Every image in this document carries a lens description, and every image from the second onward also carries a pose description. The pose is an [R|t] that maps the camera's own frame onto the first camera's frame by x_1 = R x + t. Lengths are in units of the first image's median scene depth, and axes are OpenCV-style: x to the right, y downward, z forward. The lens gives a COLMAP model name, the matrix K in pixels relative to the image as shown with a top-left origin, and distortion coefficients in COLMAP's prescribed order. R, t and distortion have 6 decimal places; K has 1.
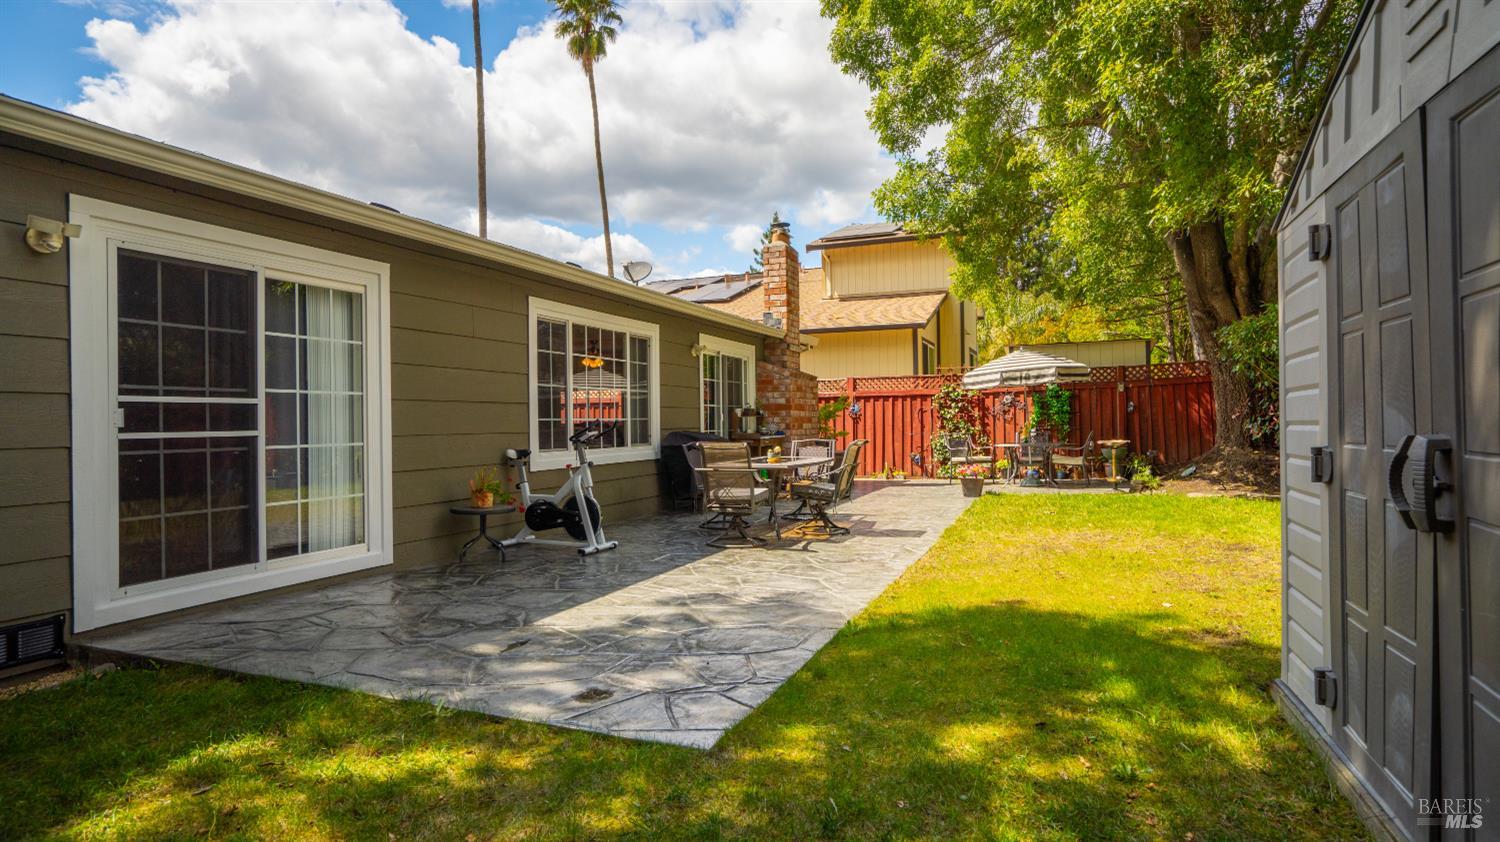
lens RADIAL K [[818.1, 0, 754.2], [0, 818.1, 425.3], [0, 0, 1]] dist [-0.020256, -0.000636]
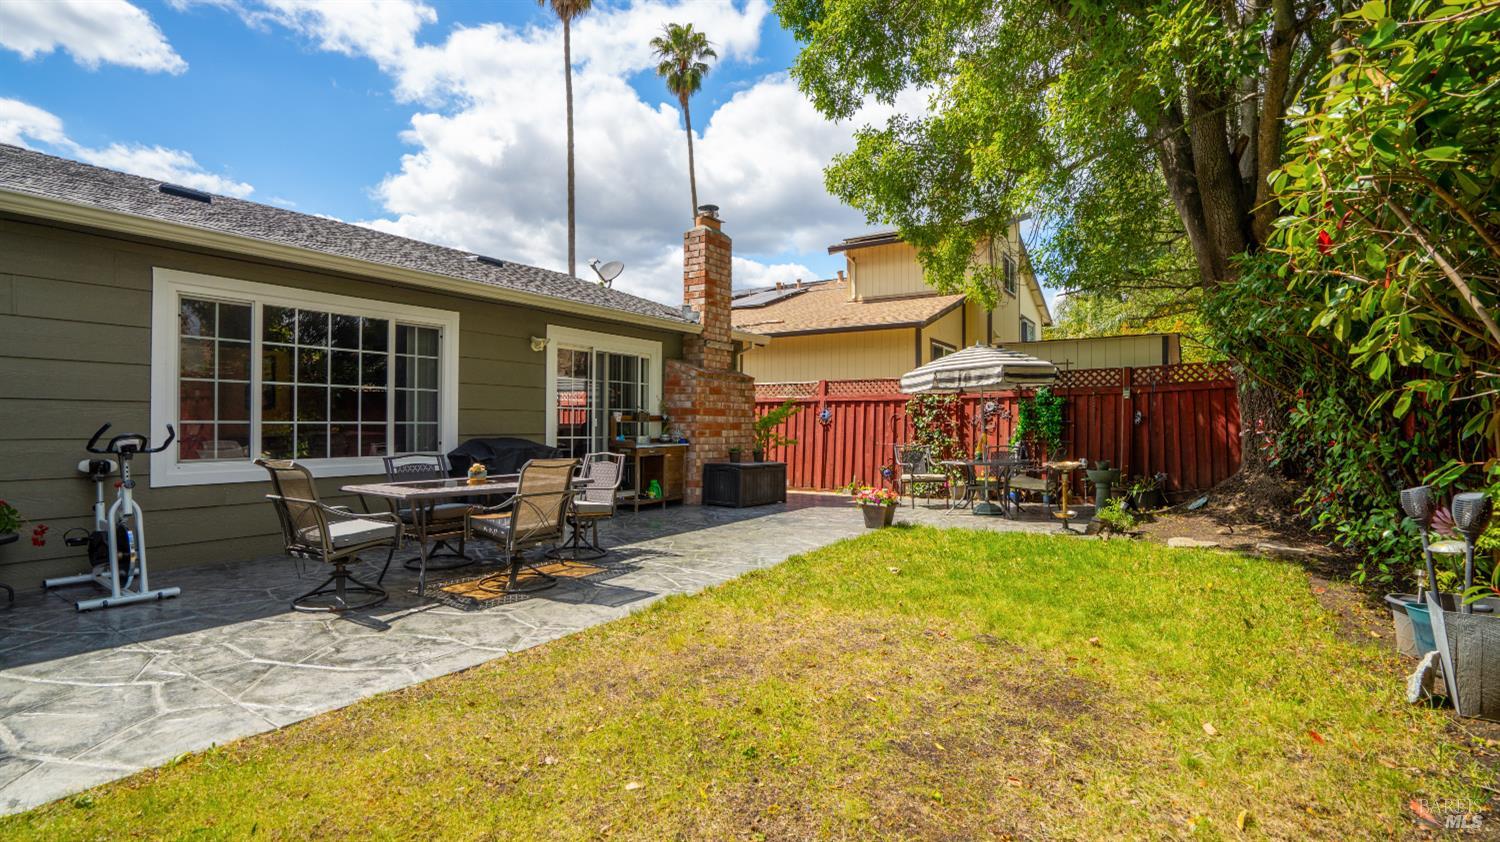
lens RADIAL K [[699.7, 0, 756.4], [0, 699.7, 423.7], [0, 0, 1]] dist [-0.034705, 0.000628]
pose [[0.978447, 0.018282, -0.205685, 0.237618], [-0.018975, 0.999819, -0.001397, -0.008676], [0.205623, 0.005270, 0.978617, 0.255733]]
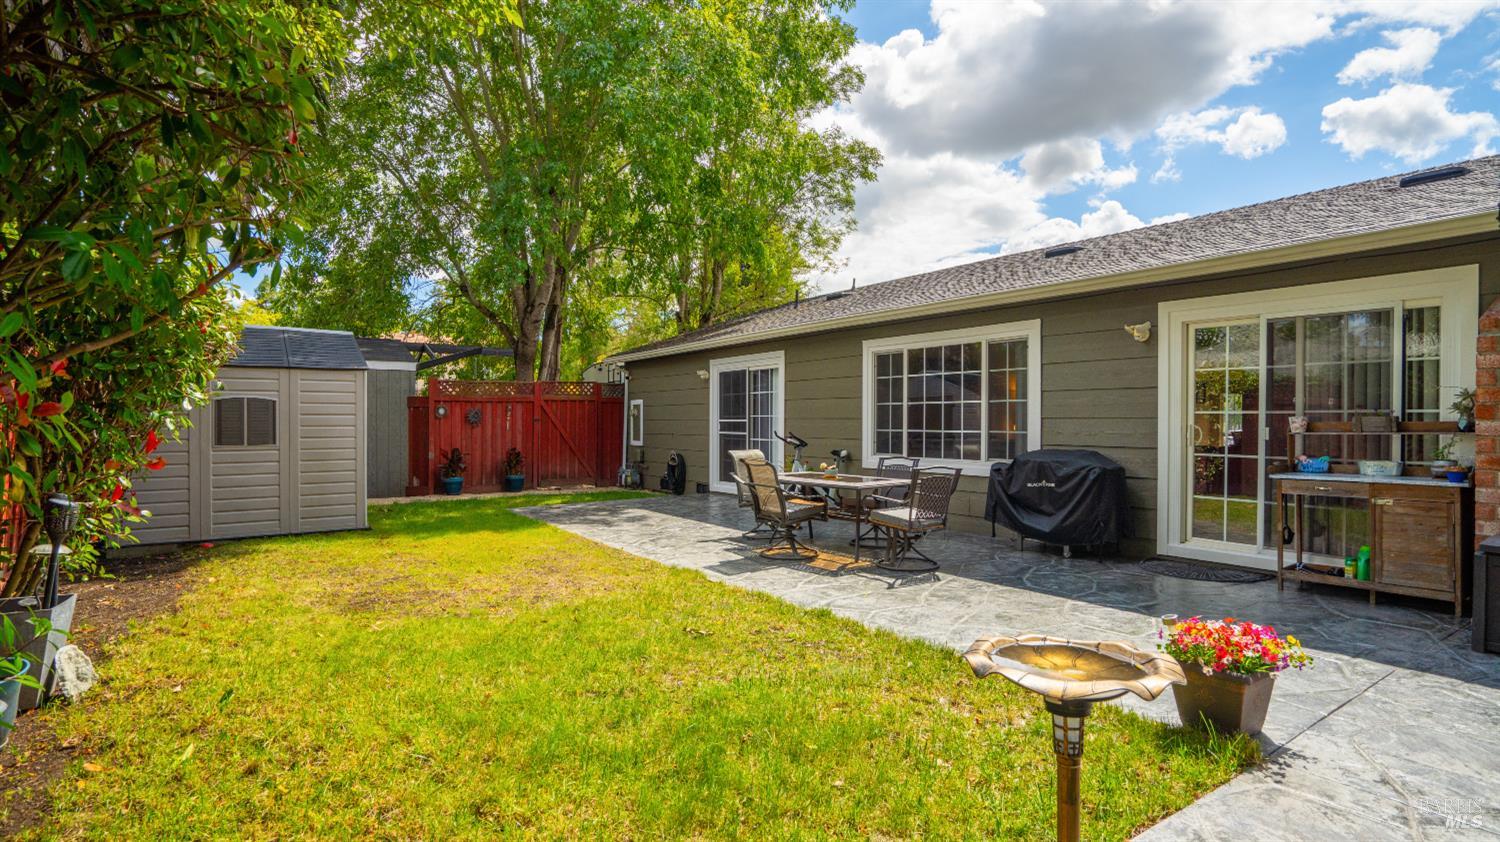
lens RADIAL K [[727.0, 0, 749.4], [0, 727.0, 422.0], [0, 0, 1]] dist [-0.000457, 0.000057]
pose [[-0.547989, 0.013341, -0.836379, 0.467212], [0.001906, 0.999890, 0.014700, -0.021342], [0.836484, 0.006461, -0.547954, 0.820865]]
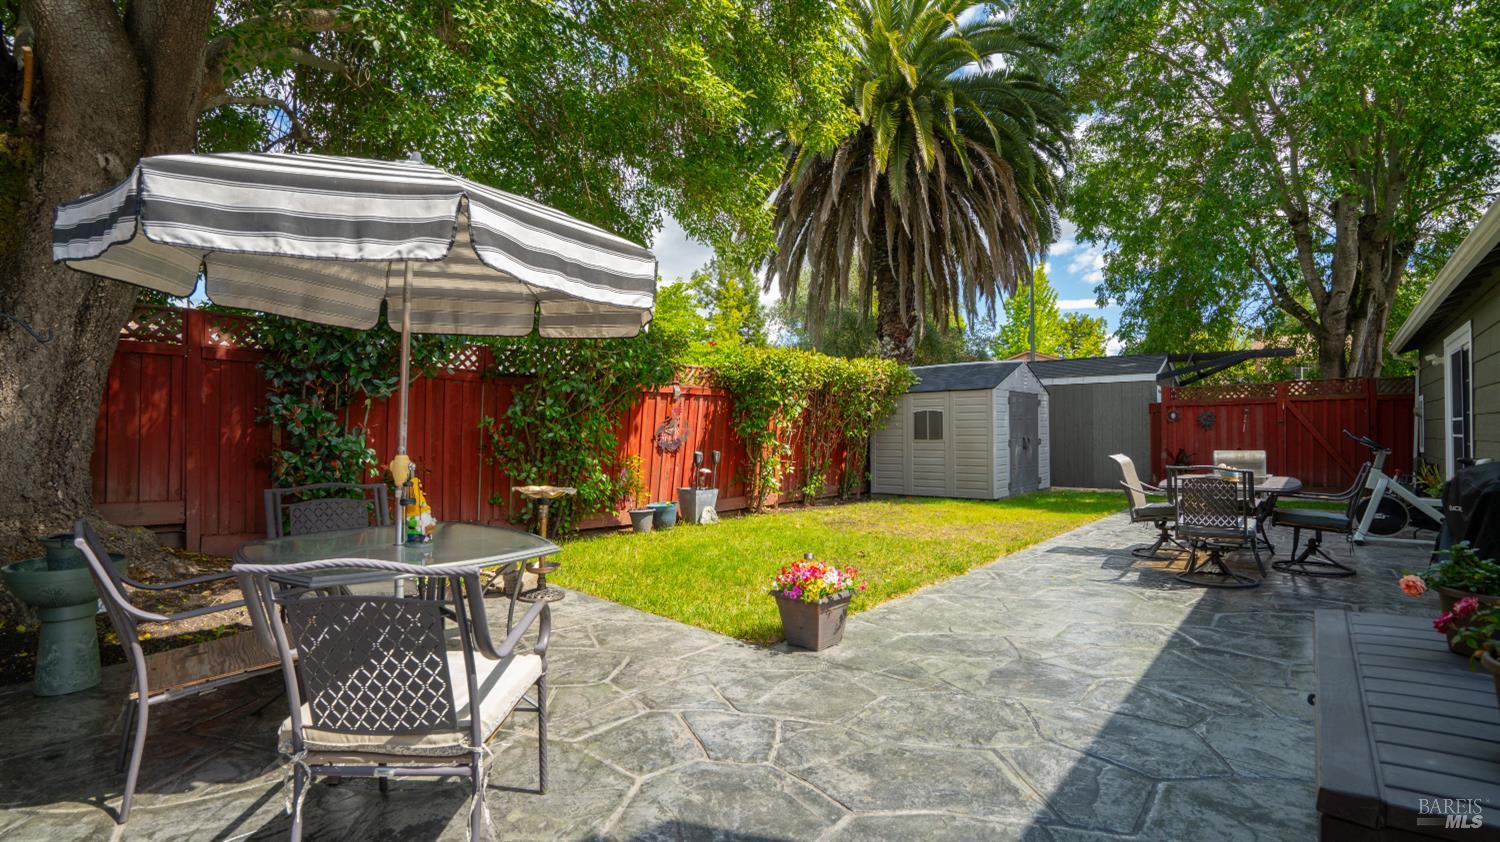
lens RADIAL K [[686.8, 0, 753.0], [0, 686.8, 421.8], [0, 0, 1]] dist [-0.033092, -0.000054]
pose [[-0.942980, 0.020762, 0.332201, 0.153491], [0.017007, 0.999754, -0.014208, -0.010182], [-0.332415, -0.007748, -0.943101, 1.071909]]
